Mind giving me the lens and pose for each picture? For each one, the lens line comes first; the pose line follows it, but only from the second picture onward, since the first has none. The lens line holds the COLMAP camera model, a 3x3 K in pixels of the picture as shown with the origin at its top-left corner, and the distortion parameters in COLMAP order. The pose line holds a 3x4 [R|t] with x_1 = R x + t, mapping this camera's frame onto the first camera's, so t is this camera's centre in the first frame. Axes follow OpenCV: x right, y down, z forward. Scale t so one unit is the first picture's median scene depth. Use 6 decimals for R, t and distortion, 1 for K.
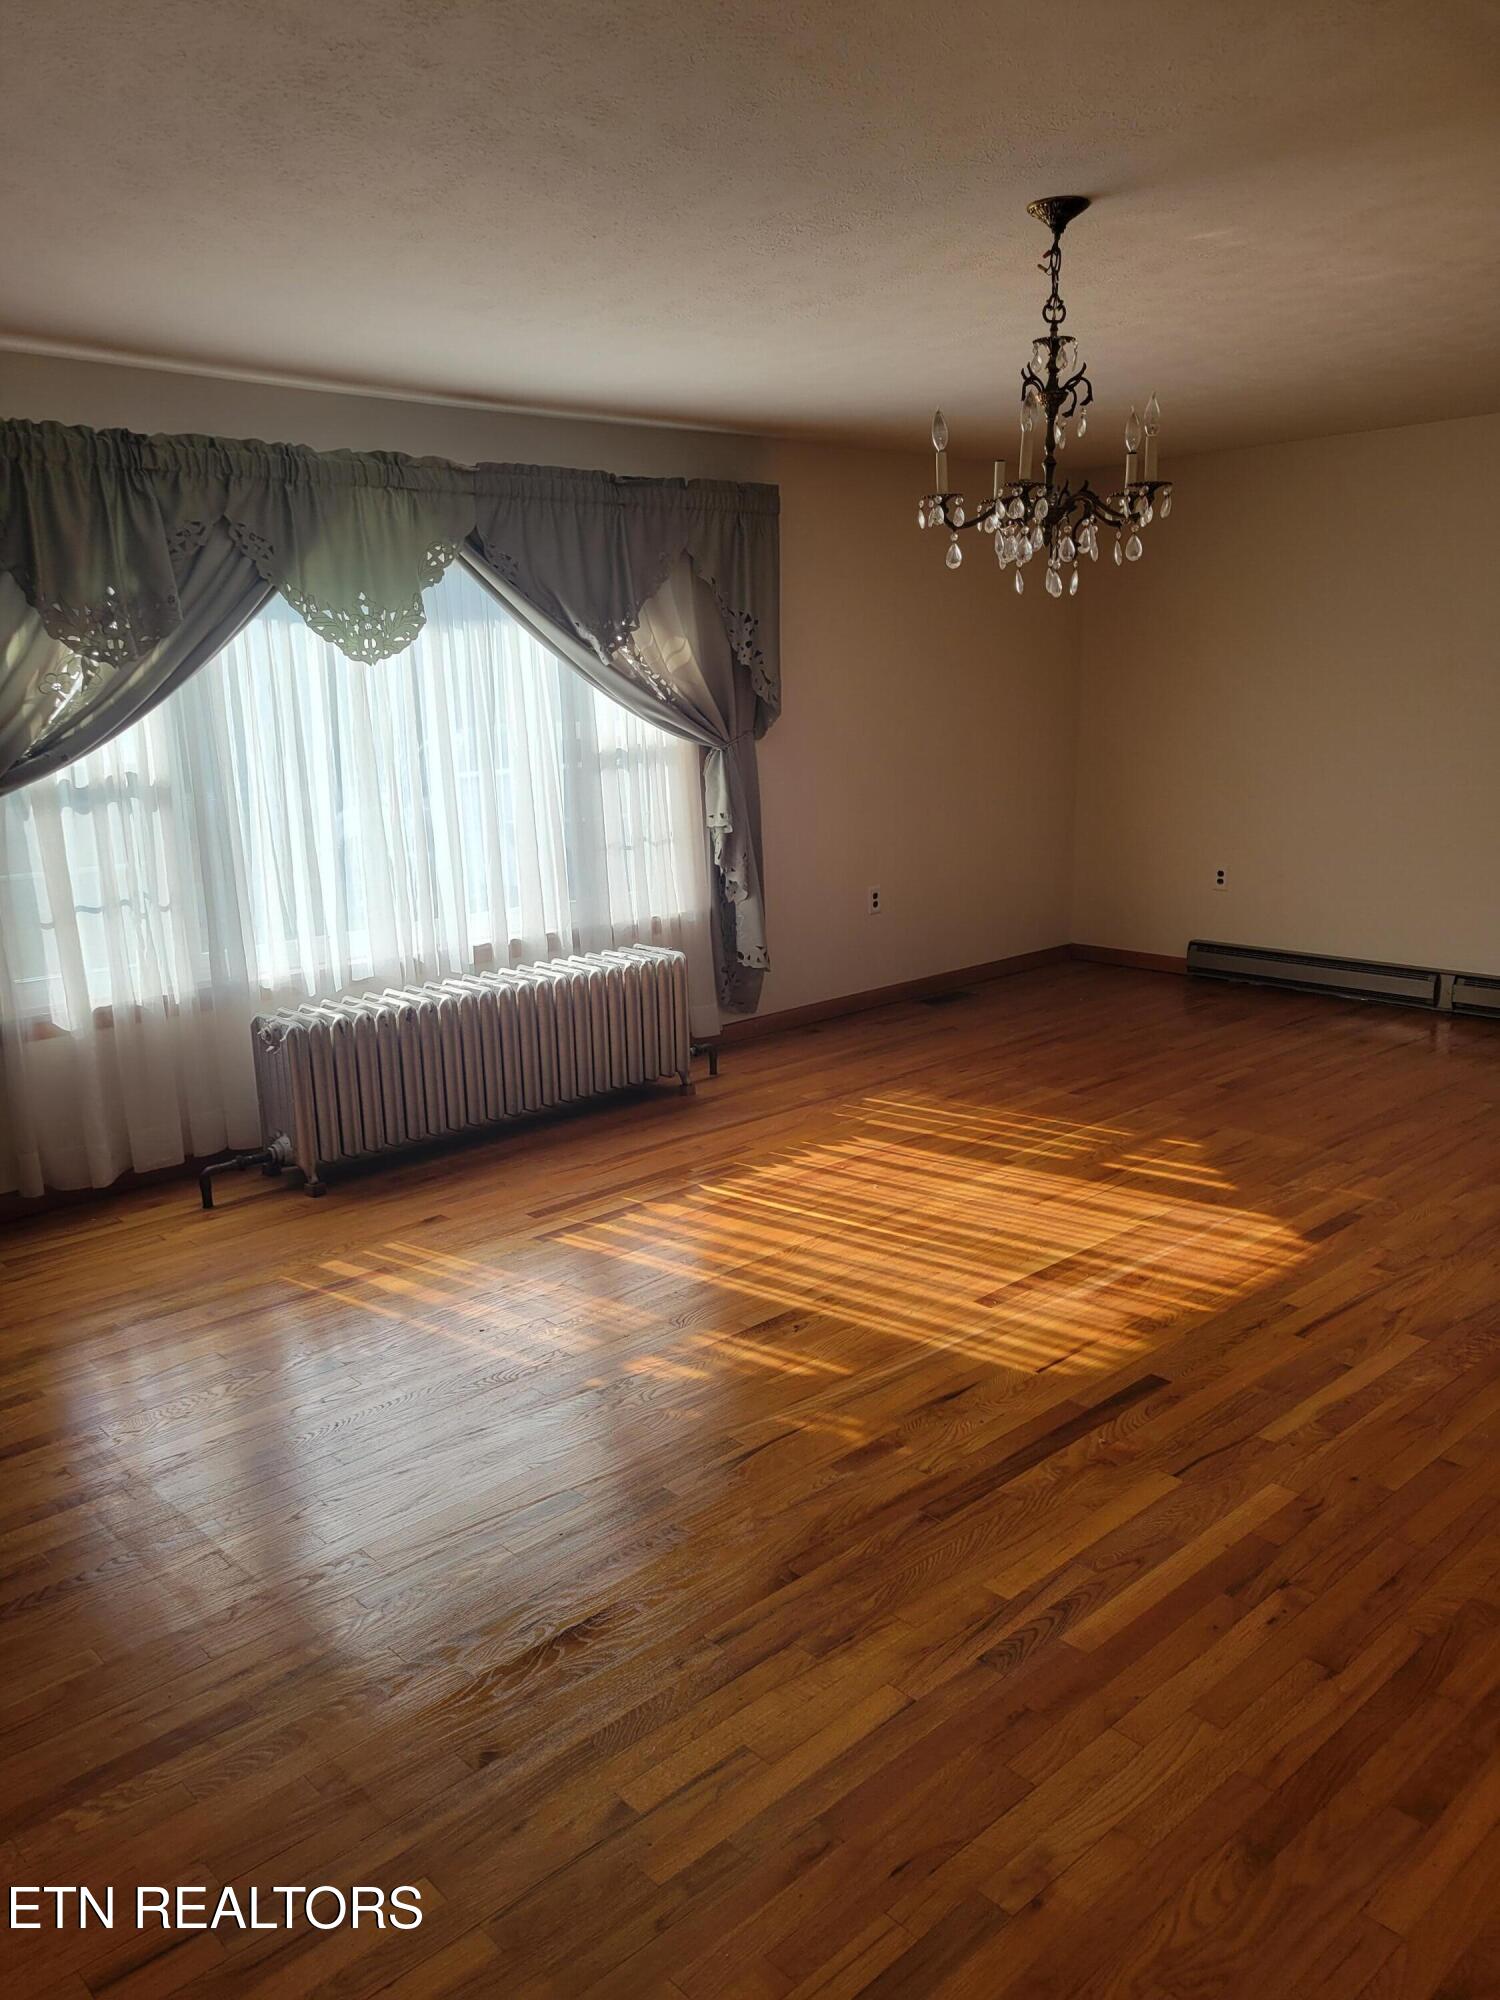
lens RADIAL K [[1523.0, 0, 743.1], [0, 1523.0, 1015.0], [0, 0, 1]] dist [0.026859, -0.004994]
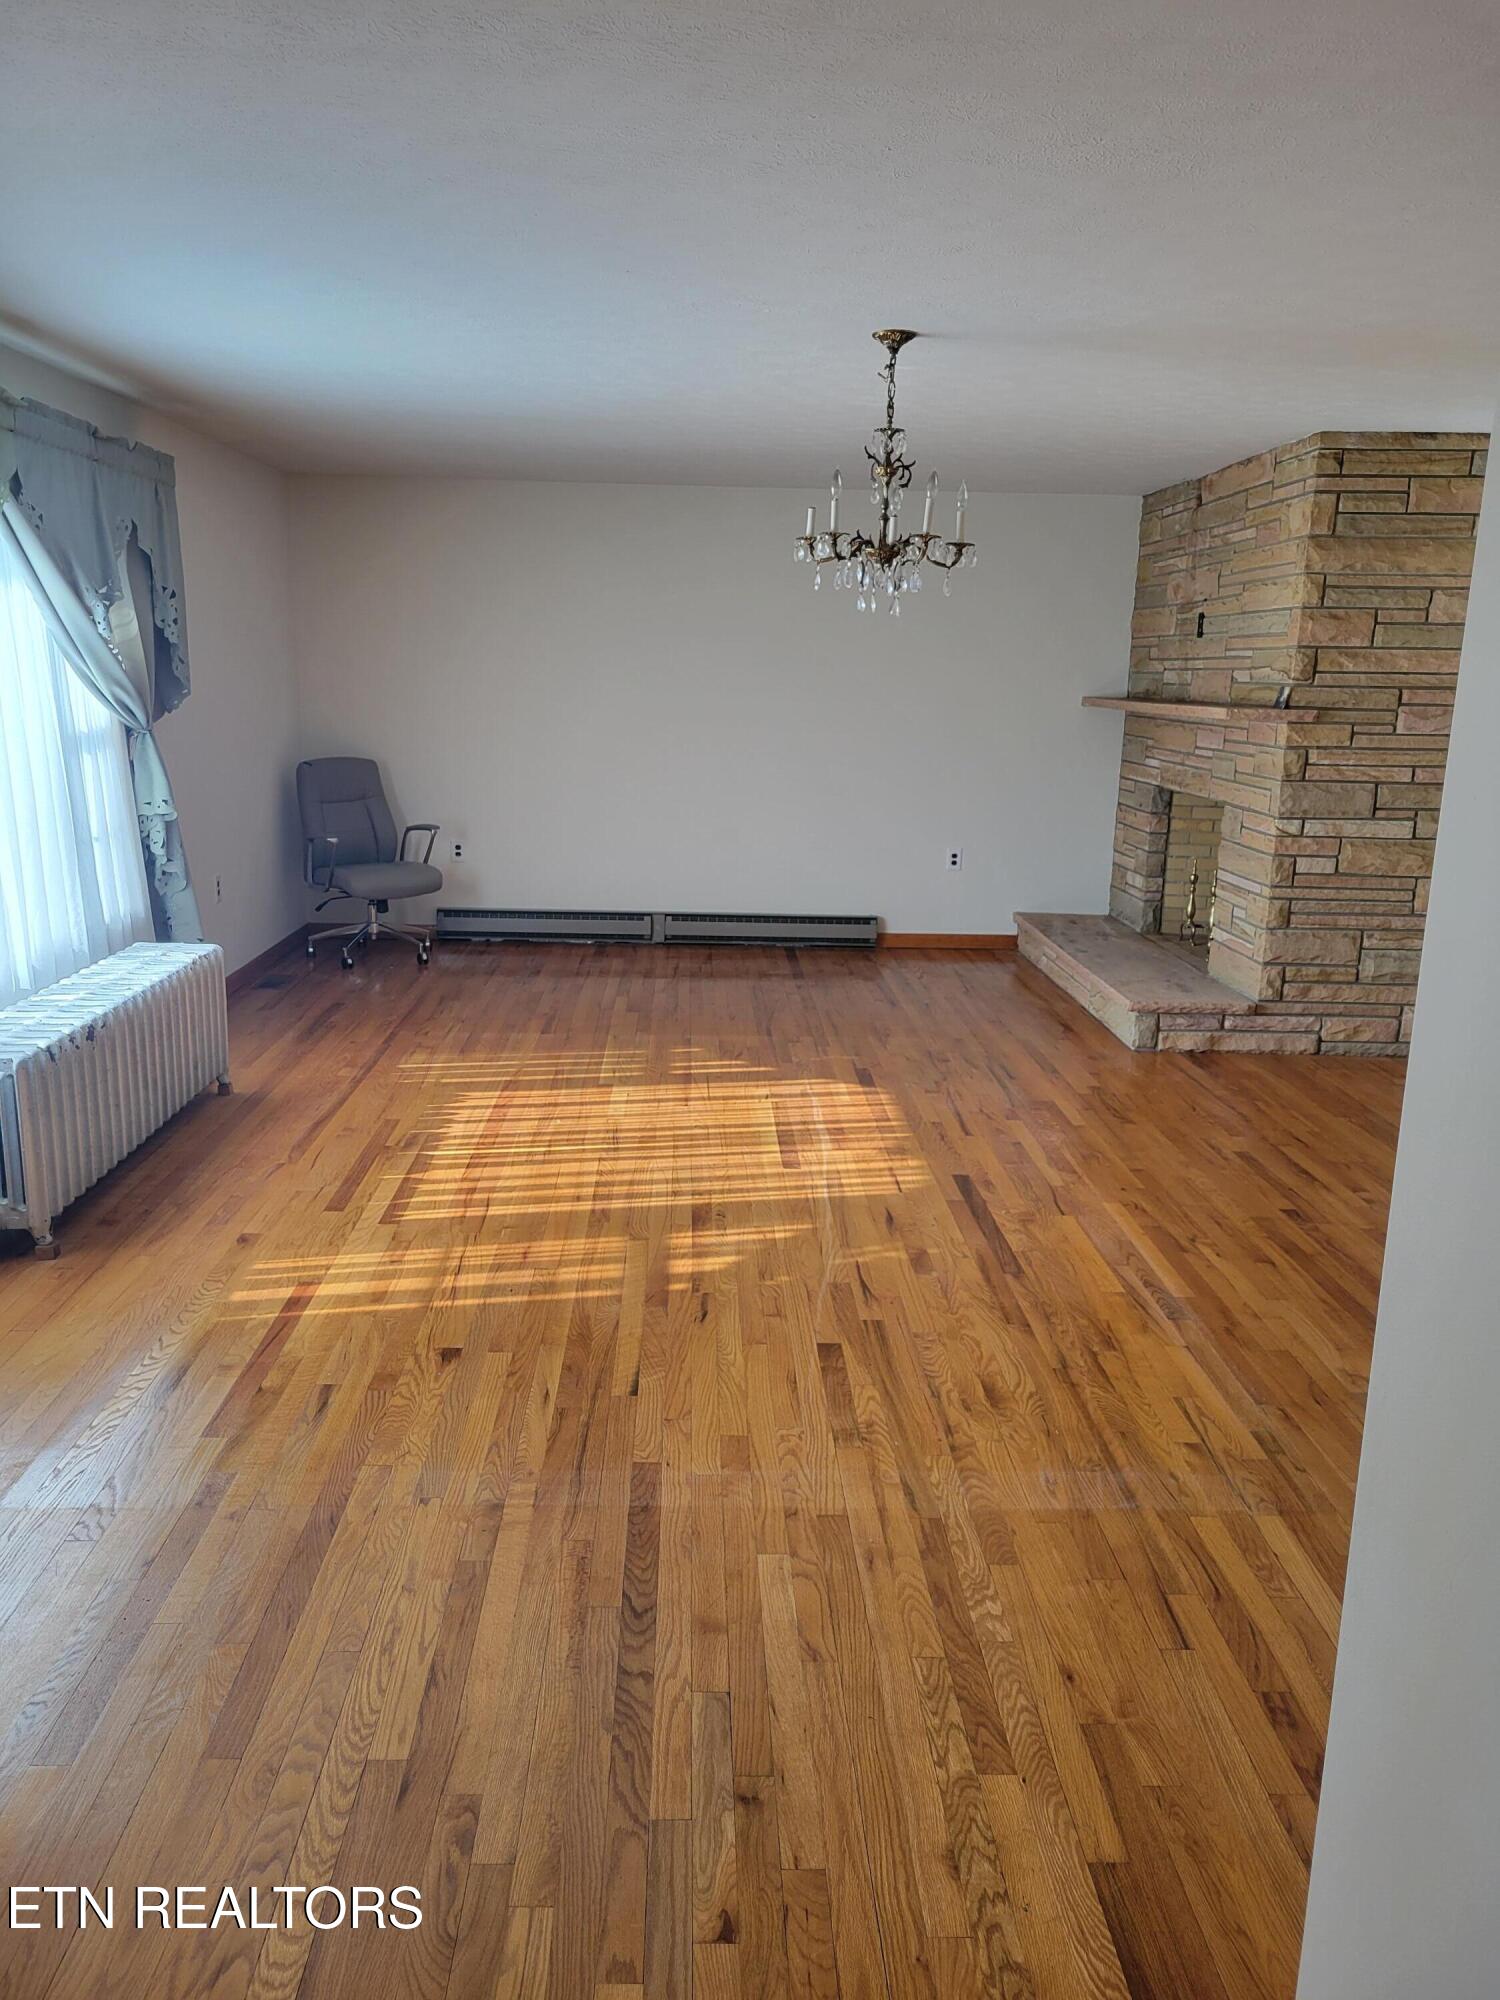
lens RADIAL K [[1523.0, 0, 740.5], [0, 1523.0, 990.8], [0, 0, 1]] dist [0.026859, -0.004994]
pose [[0.645366, -0.119093, 0.754533, -0.702831], [0.131640, 0.990333, 0.043716, -0.013945], [-0.752445, 0.071114, 0.654805, 0.171079]]
